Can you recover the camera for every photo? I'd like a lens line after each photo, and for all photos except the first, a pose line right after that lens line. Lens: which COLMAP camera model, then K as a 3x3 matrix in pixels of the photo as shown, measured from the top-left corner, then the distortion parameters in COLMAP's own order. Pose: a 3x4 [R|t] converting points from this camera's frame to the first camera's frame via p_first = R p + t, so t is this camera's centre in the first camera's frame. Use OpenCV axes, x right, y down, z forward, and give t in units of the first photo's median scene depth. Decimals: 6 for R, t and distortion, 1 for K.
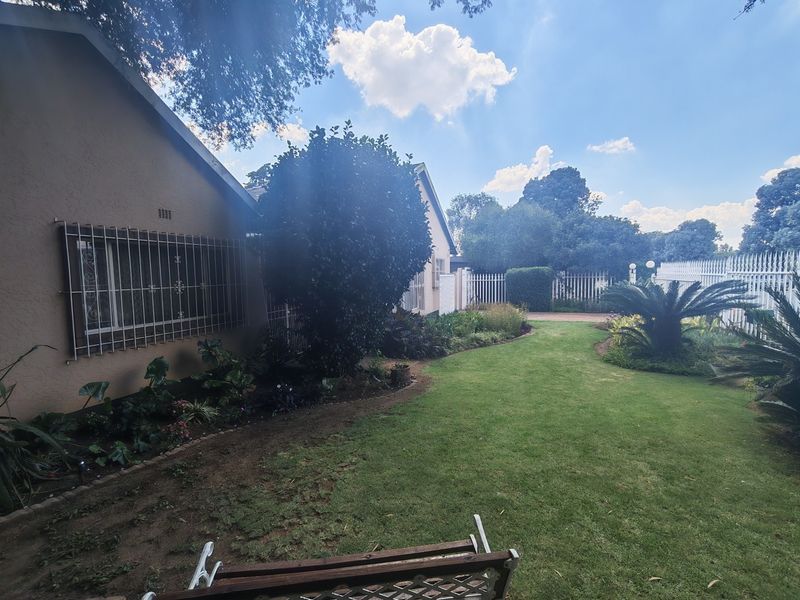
lens RADIAL K [[365.4, 0, 399.0], [0, 365.4, 299.4], [0, 0, 1]] dist [0.001945, 0.001264]
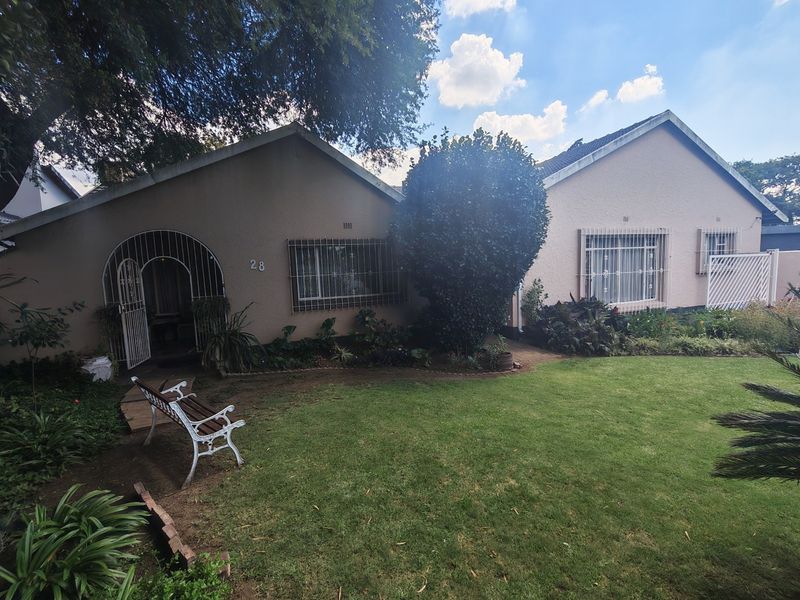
lens RADIAL K [[365.4, 0, 399.0], [0, 365.4, 299.4], [0, 0, 1]] dist [0.001945, 0.001264]
pose [[0.665185, 0.062463, -0.744061, 0.673926], [-0.025438, 0.997812, 0.061024, -0.024430], [0.746245, -0.021664, 0.665319, 0.132500]]
